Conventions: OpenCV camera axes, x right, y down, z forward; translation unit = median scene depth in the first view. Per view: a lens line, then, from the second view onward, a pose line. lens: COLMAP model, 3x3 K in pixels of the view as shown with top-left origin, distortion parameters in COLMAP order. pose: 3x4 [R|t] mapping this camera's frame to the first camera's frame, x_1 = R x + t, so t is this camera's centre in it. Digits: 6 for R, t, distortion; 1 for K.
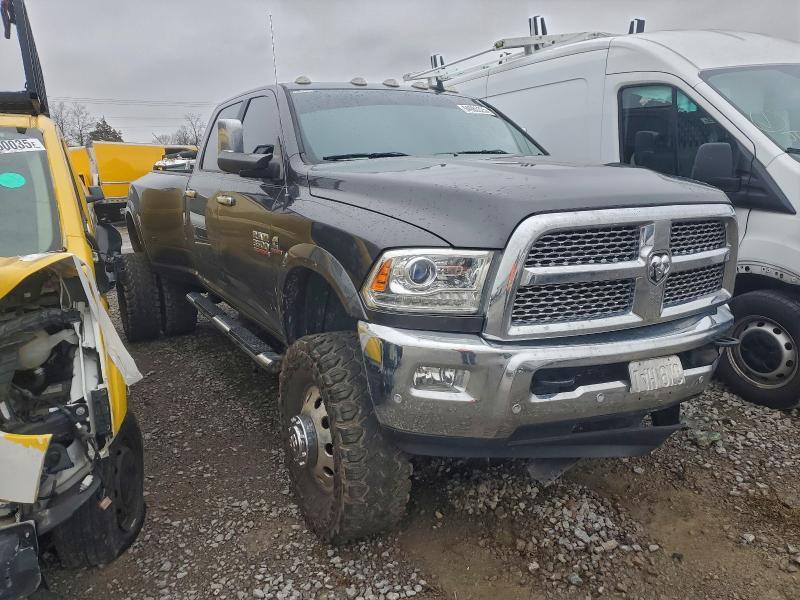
lens RADIAL K [[607.0, 0, 400.3], [0, 607.0, 306.2], [0, 0, 1]] dist [0.031527, -0.000274]
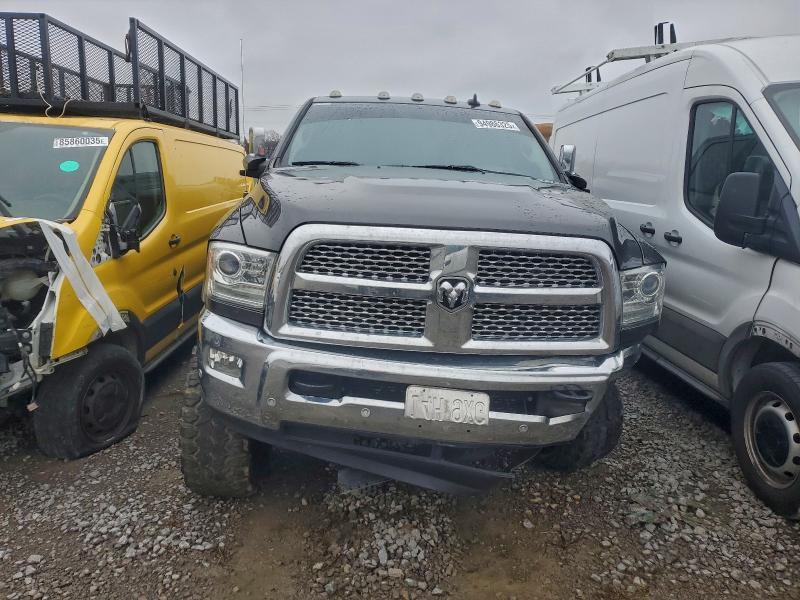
lens RADIAL K [[617.2, 0, 400.0], [0, 617.2, 300.0], [0, 0, 1]] dist [0.058146, -0.053537]
pose [[0.889342, 0.149759, -0.432022, 0.740295], [-0.161890, 0.986770, 0.008801, -0.047812], [0.427624, 0.062113, 0.901820, 0.090242]]
